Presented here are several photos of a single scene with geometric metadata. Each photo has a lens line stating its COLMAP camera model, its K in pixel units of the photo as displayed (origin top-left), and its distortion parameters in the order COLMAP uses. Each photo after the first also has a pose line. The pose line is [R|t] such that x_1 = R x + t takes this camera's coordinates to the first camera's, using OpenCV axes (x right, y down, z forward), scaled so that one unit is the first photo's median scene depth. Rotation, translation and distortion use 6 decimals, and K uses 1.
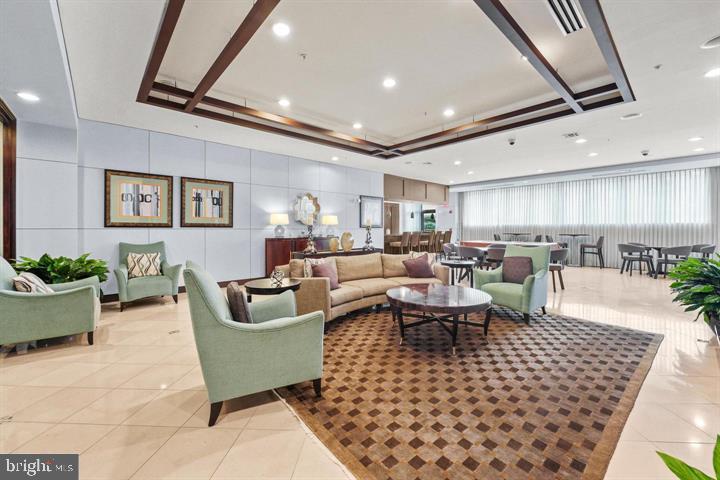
lens RADIAL K [[291.2, 0, 366.6], [0, 291.2, 233.7], [0, 0, 1]] dist [-0.003865, -0.000016]
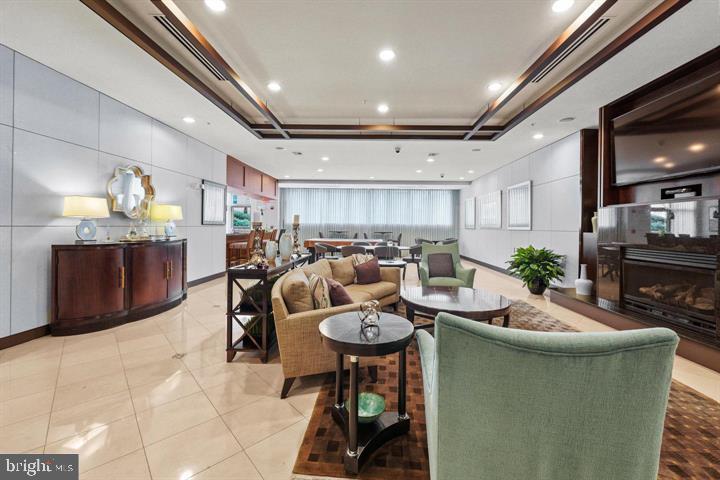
lens RADIAL K [[291.2, 0, 371.9], [0, 291.2, 224.4], [0, 0, 1]] dist [-0.003865, -0.000016]
pose [[0.680380, 0.013112, 0.732742, -0.327763], [0.002261, 0.999798, -0.019991, -0.008794], [-0.732856, 0.015258, 0.680213, 0.275831]]
